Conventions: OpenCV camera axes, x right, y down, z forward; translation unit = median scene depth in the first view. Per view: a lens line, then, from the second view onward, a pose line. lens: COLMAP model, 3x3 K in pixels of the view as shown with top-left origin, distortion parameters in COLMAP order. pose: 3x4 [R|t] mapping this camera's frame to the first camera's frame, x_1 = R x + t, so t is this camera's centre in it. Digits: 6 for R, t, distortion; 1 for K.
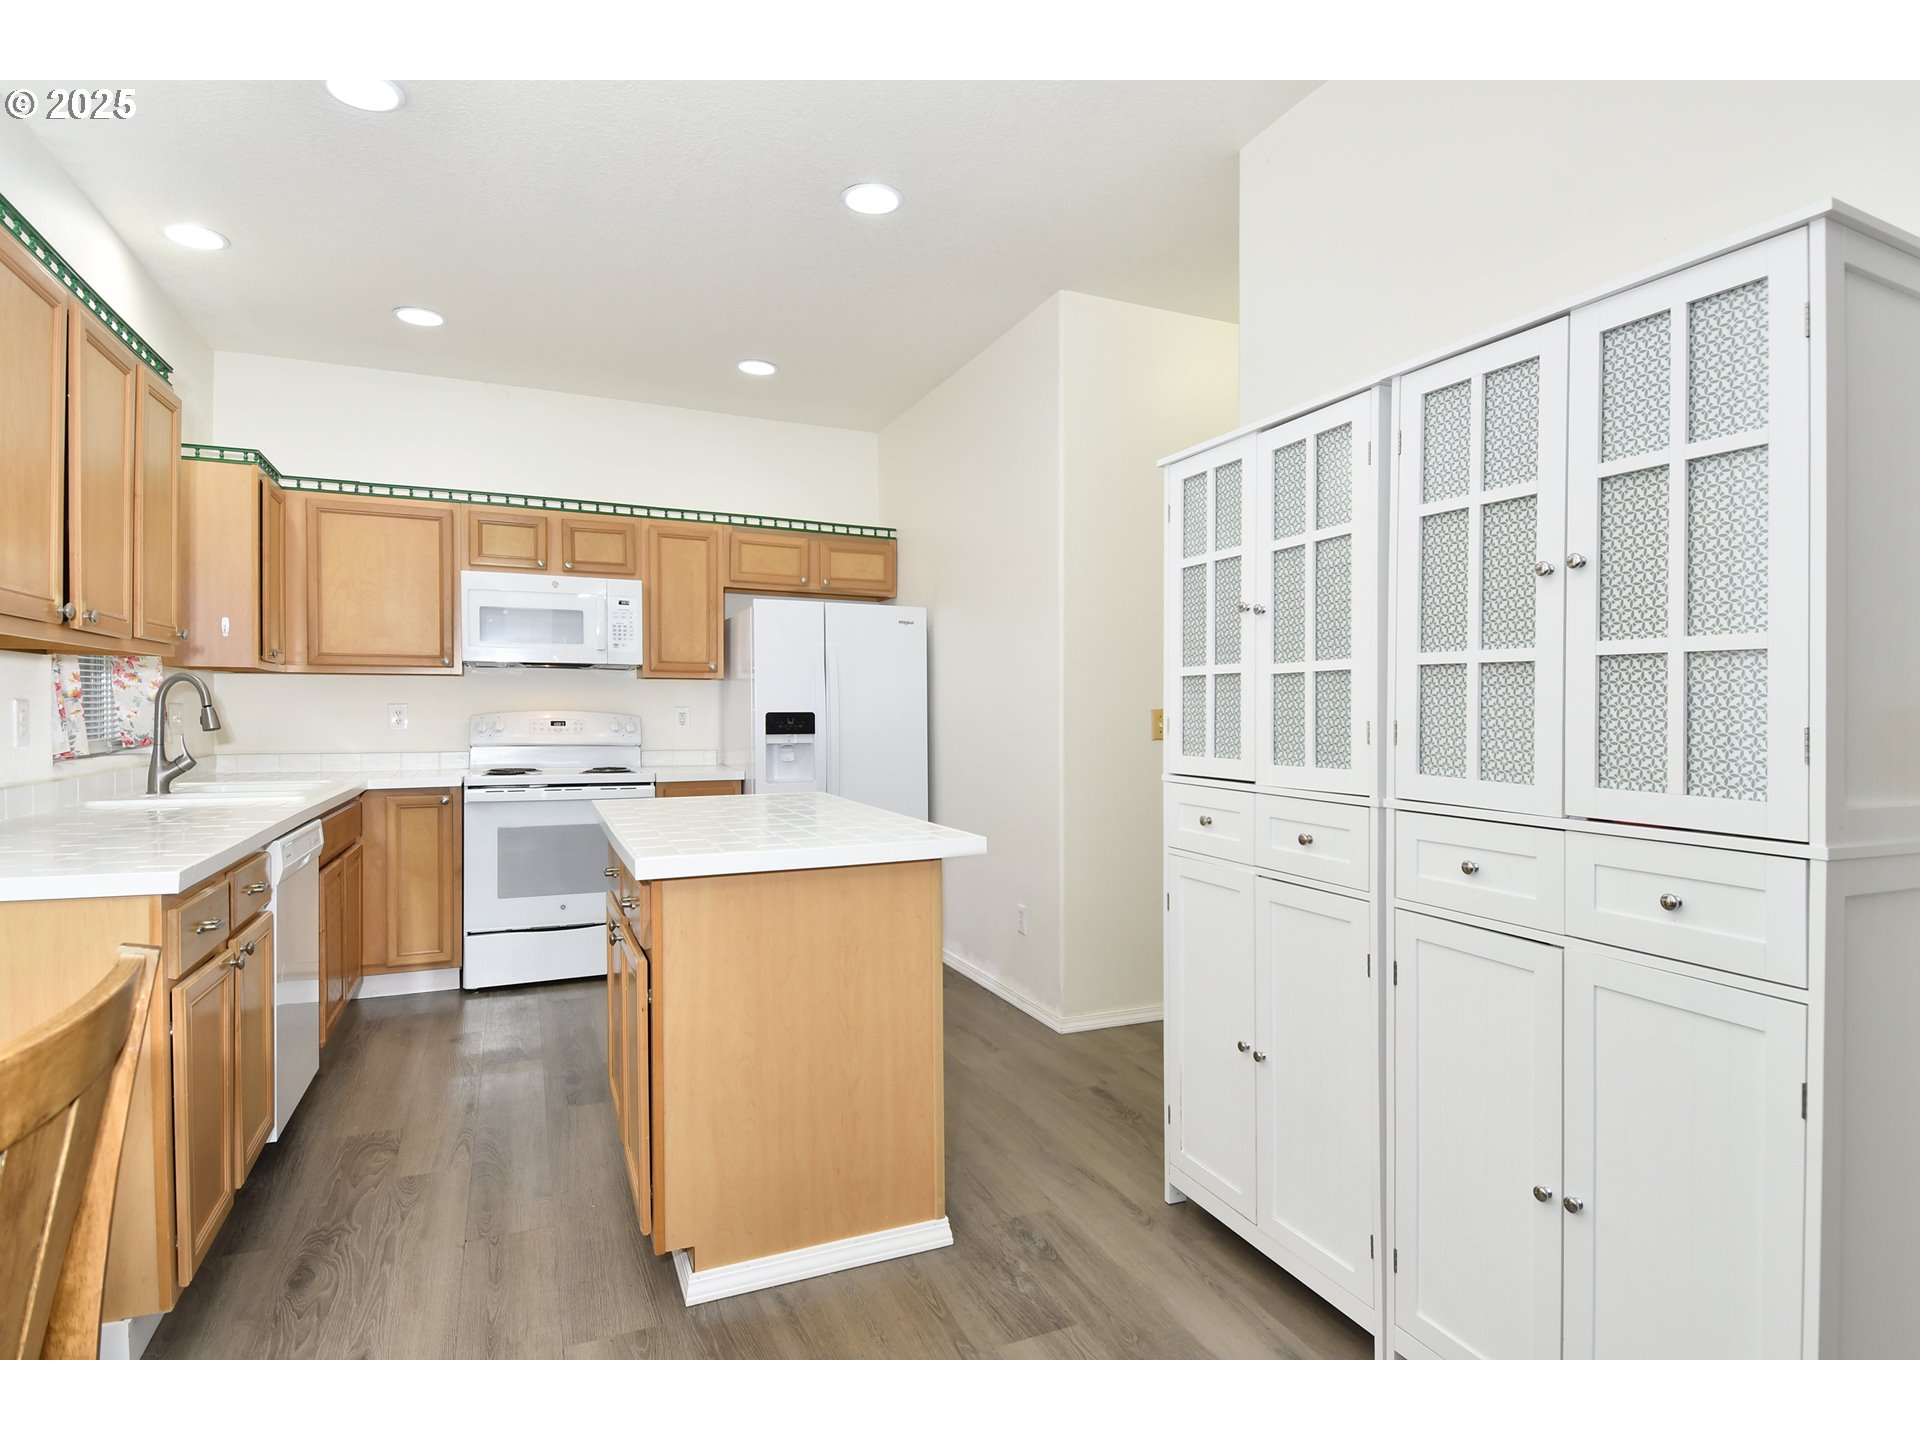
lens RADIAL K [[1006.1, 0, 969.7], [0, 1006.1, 717.6], [0, 0, 1]] dist [0.061788, -0.057879]
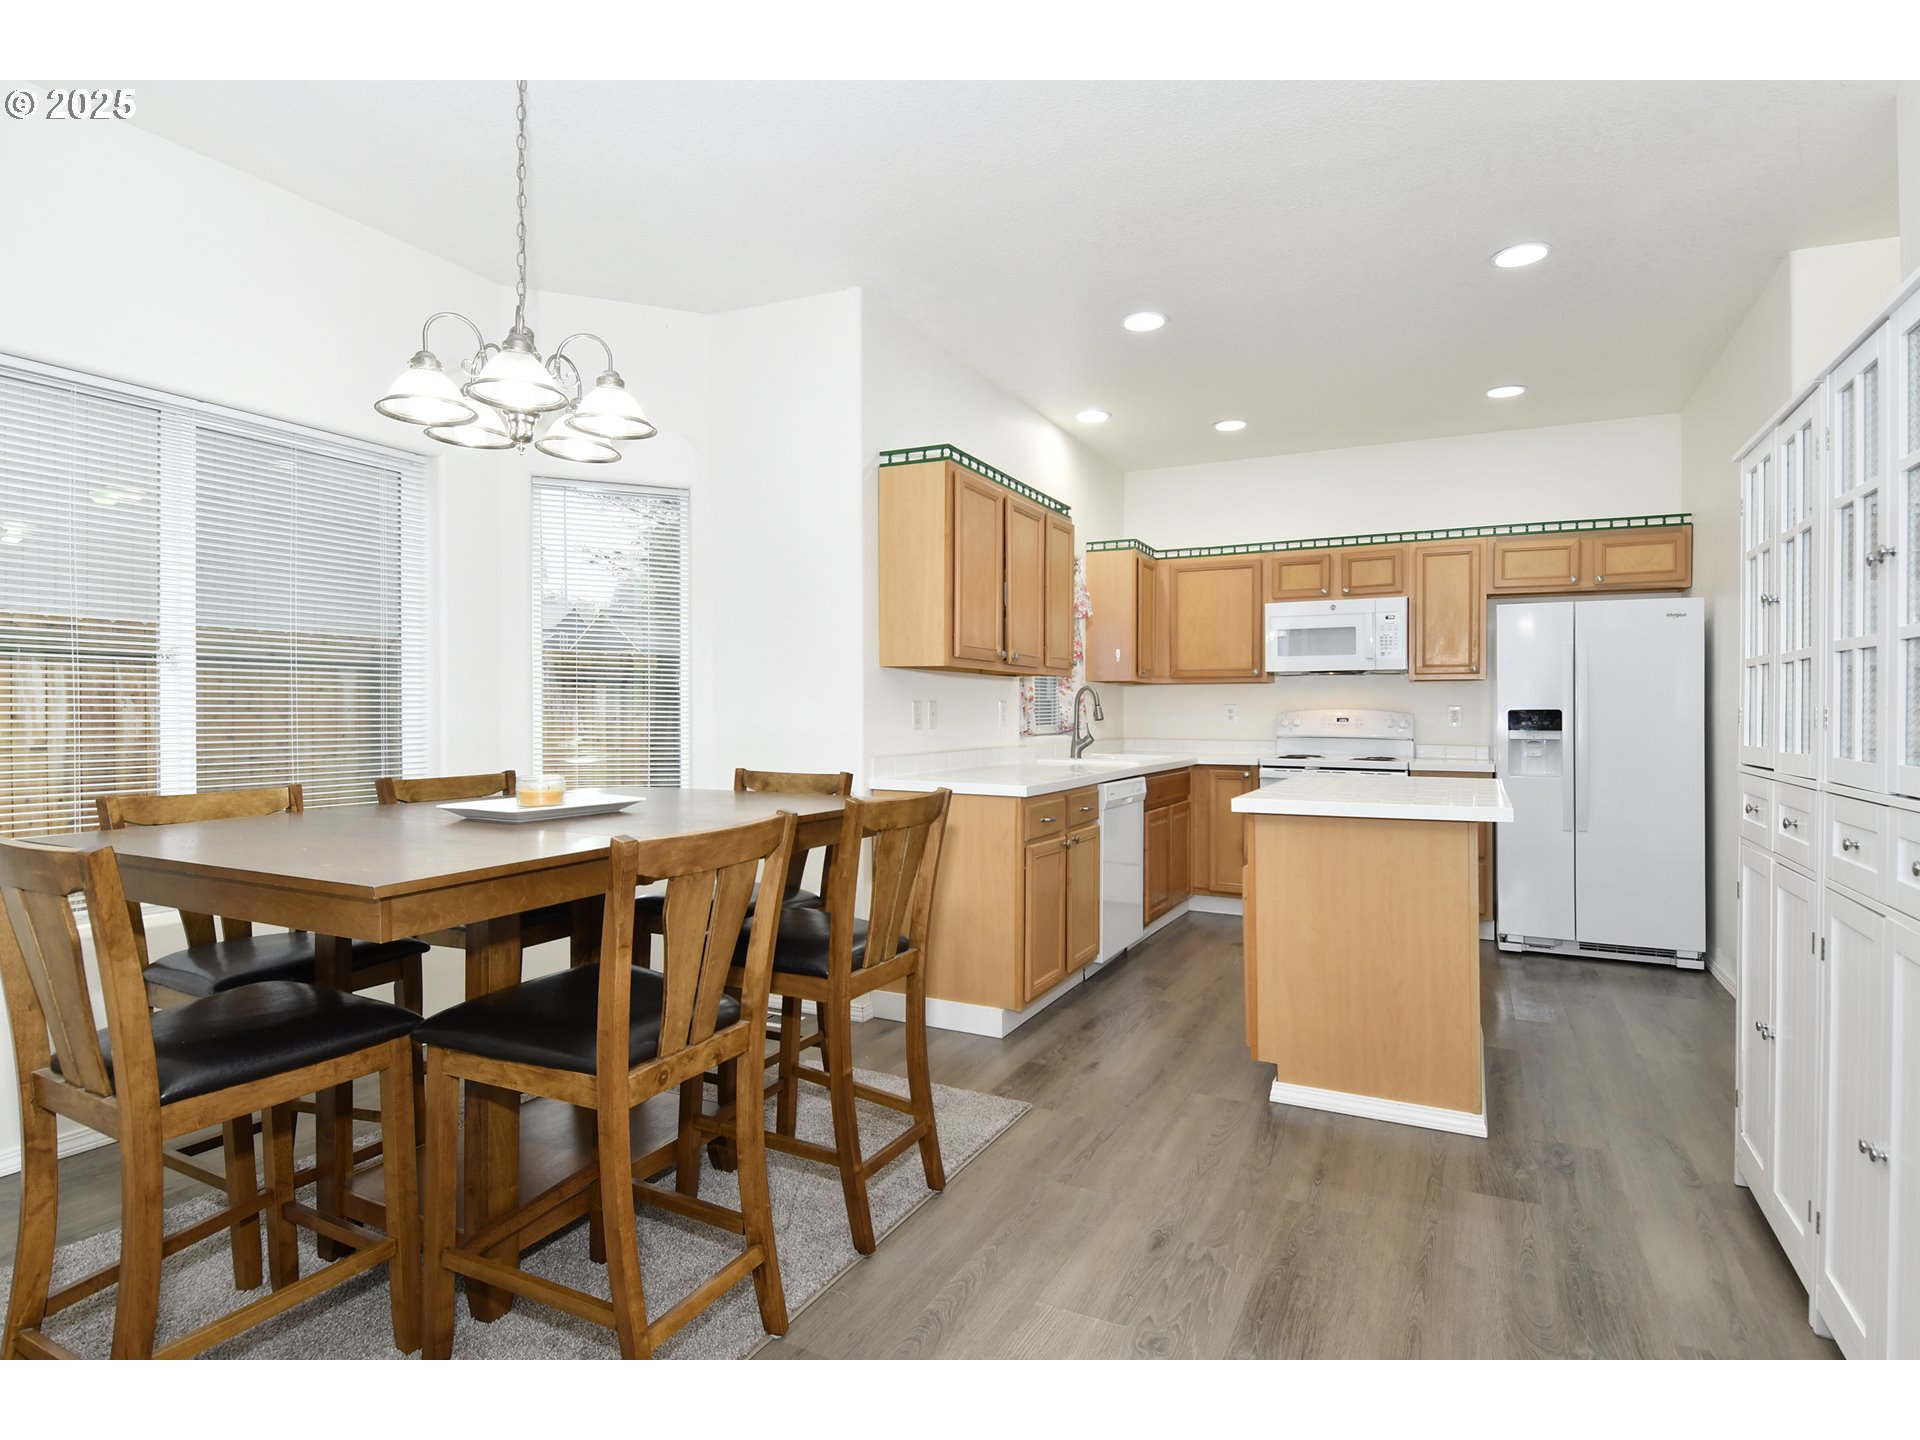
lens RADIAL K [[1006.1, 0, 969.7], [0, 1006.1, 717.6], [0, 0, 1]] dist [0.061788, -0.057879]
pose [[0.636679, 0.002852, -0.771124, 0.268994], [-0.007150, 0.999972, -0.002205, 0.009832], [0.771096, 0.006917, 0.636682, -0.133375]]
